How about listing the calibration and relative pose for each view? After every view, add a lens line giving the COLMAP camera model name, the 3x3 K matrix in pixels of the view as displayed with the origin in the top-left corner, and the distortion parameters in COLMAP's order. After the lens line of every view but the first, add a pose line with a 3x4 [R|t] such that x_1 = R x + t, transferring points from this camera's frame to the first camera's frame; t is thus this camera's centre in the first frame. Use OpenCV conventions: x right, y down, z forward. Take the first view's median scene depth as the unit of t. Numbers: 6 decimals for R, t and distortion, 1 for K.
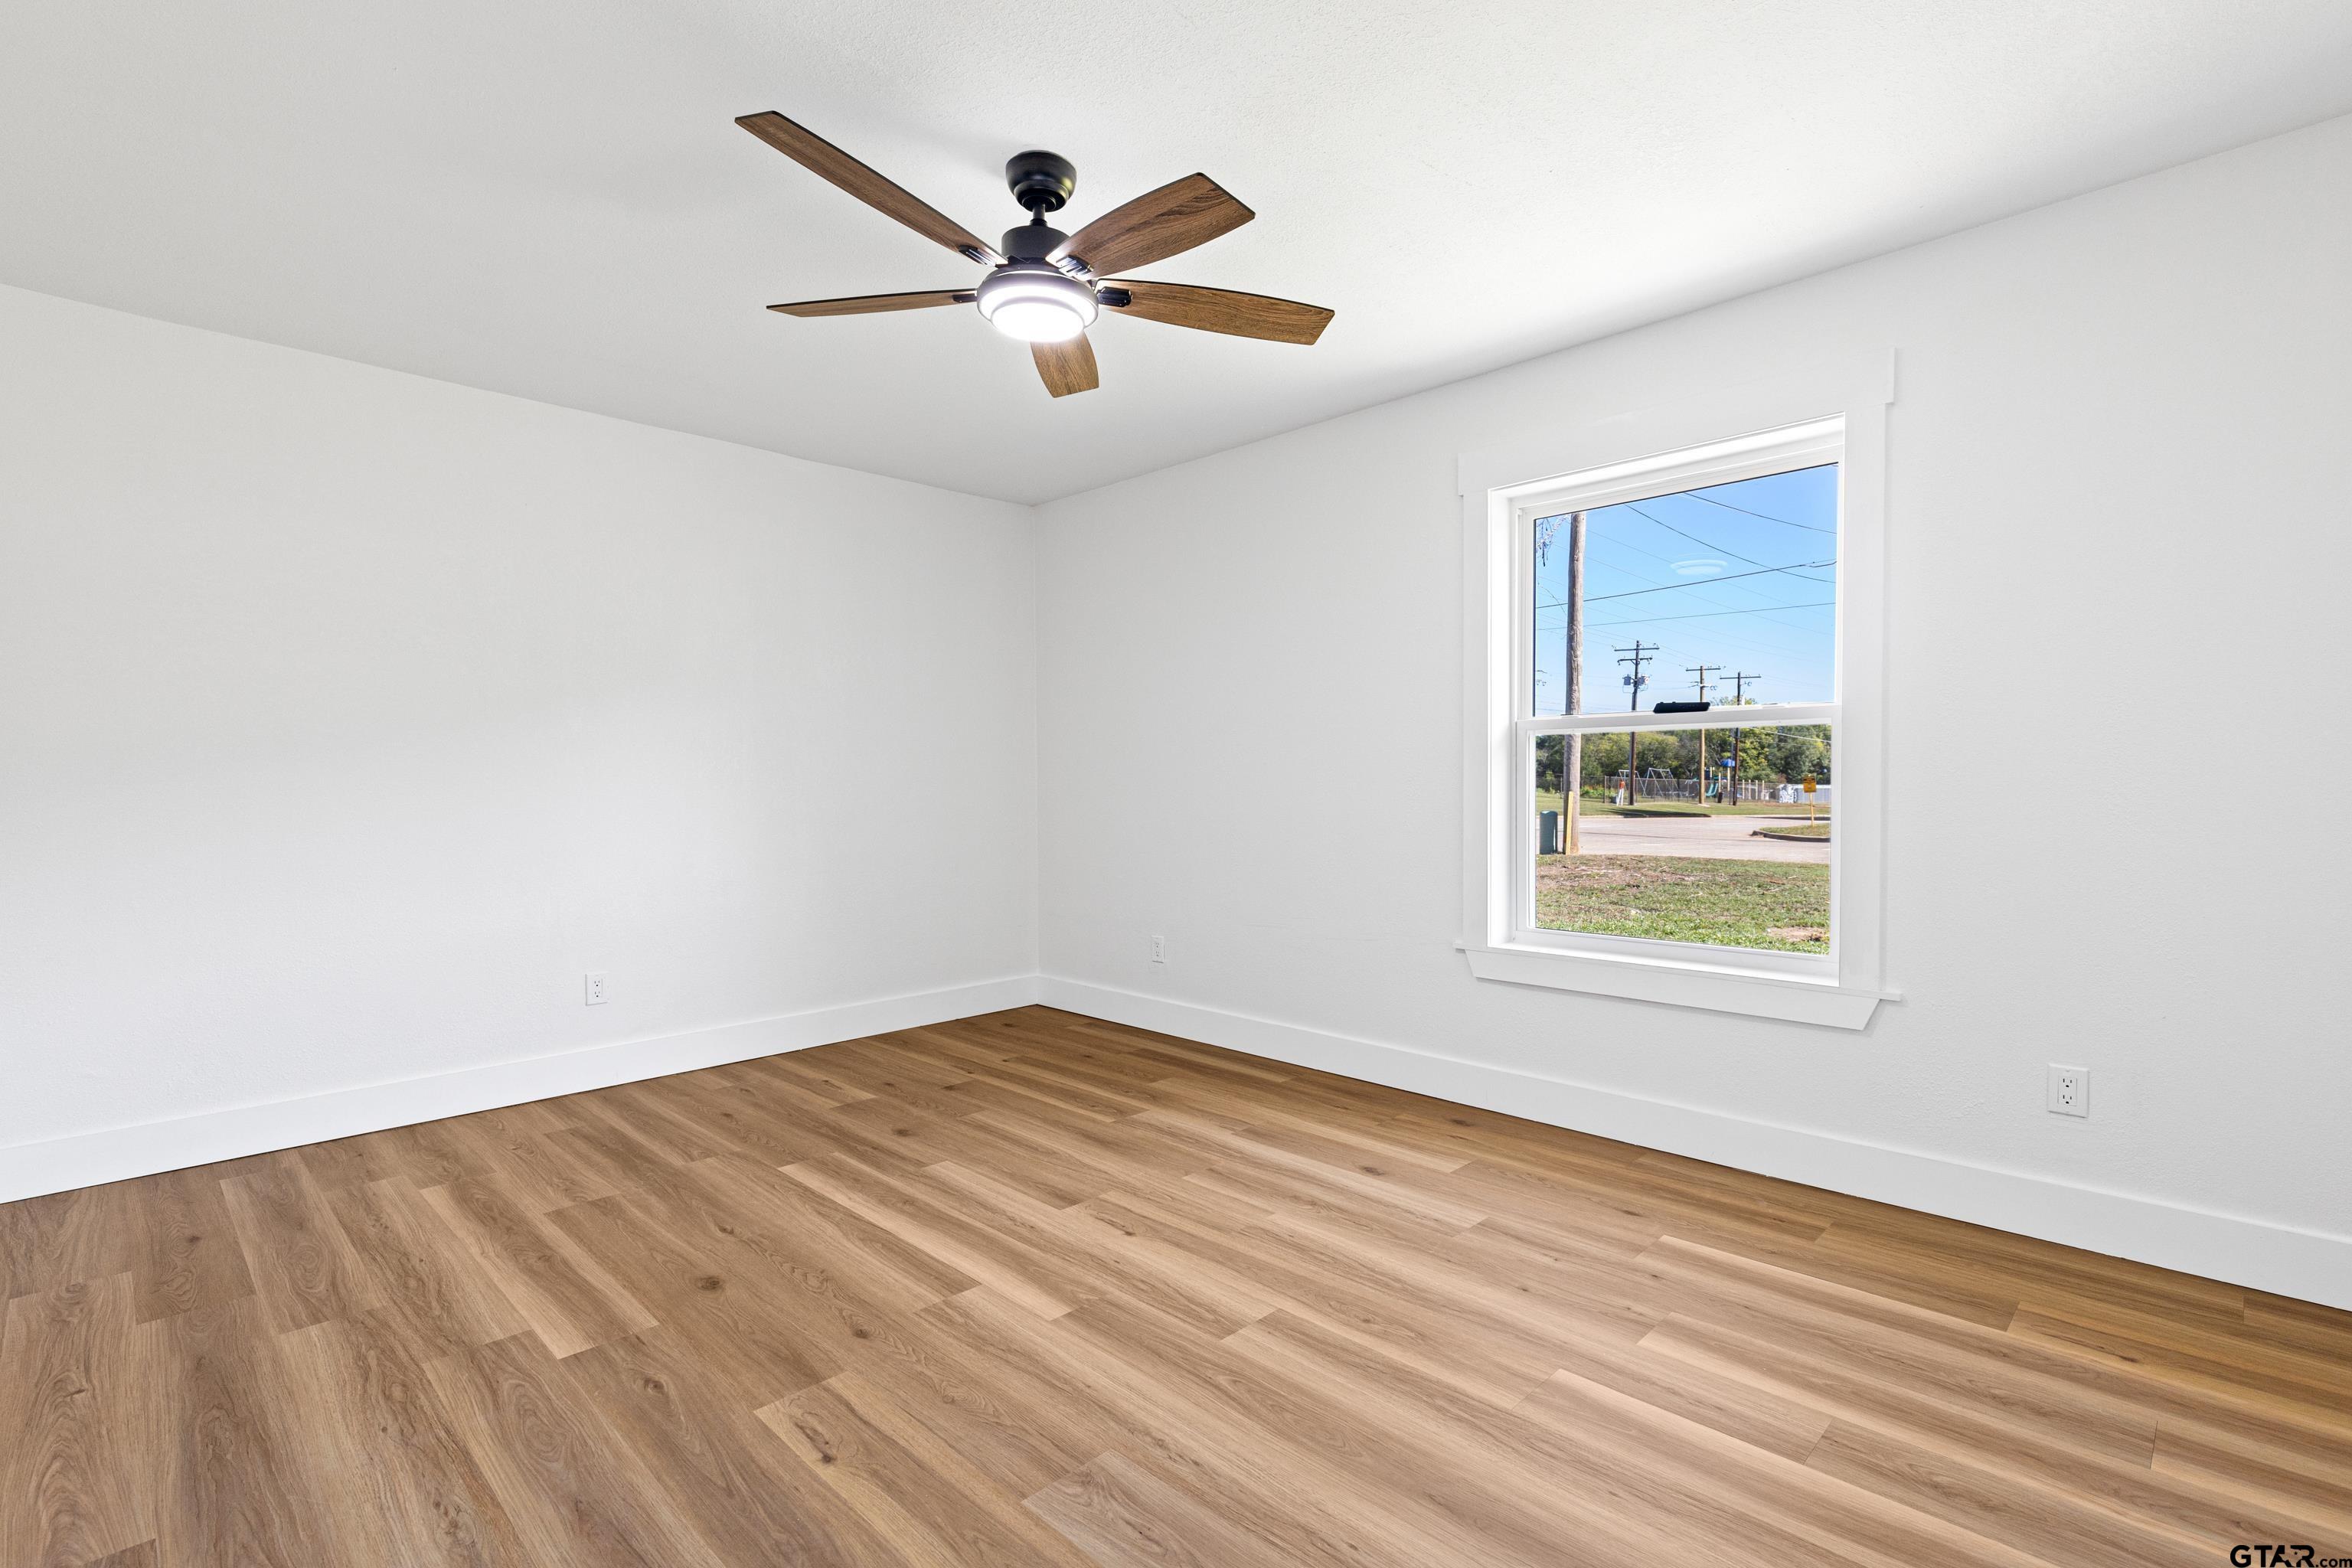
lens RADIAL K [[1054.6, 0, 1165.6], [0, 1054.6, 773.5], [0, 0, 1]] dist [0.003621, -0.000273]
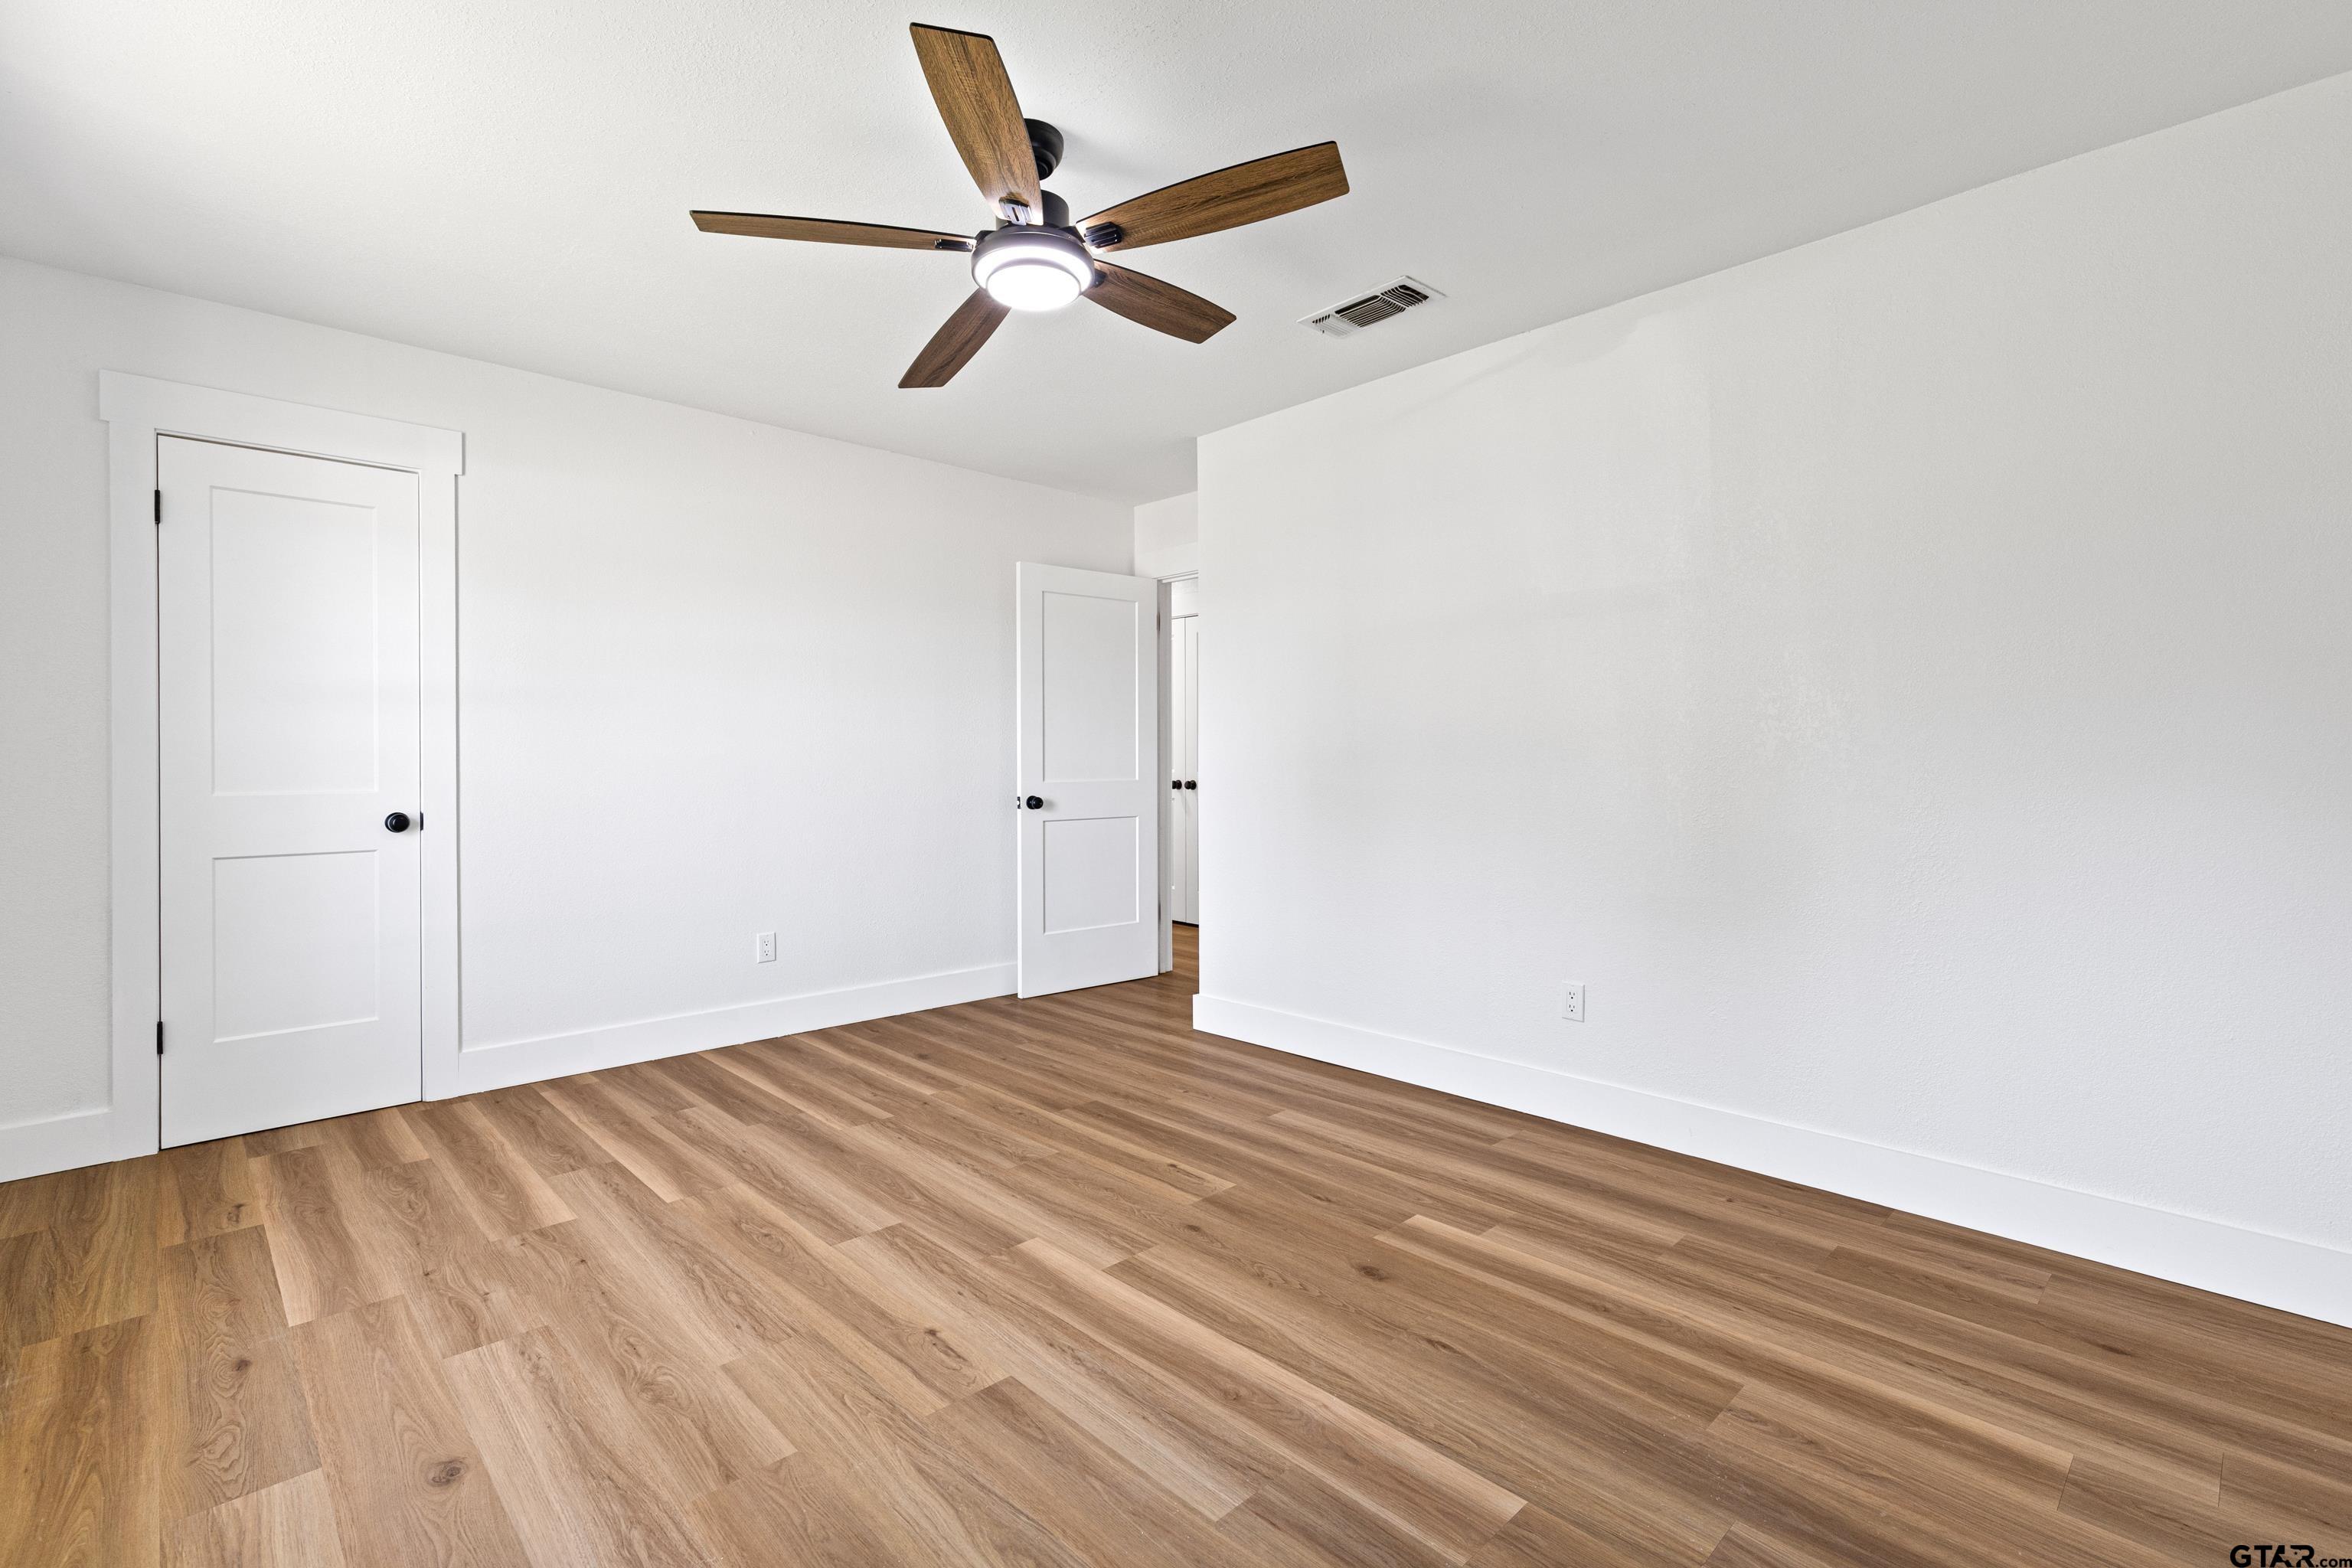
lens RADIAL K [[1054.6, 0, 1165.6], [0, 1054.6, 773.5], [0, 0, 1]] dist [0.003621, -0.000273]
pose [[-0.999661, 0.006747, 0.025151, -0.259187], [0.006874, 0.999964, 0.004978, 0.003859], [-0.025117, 0.005149, -0.999671, 1.971749]]
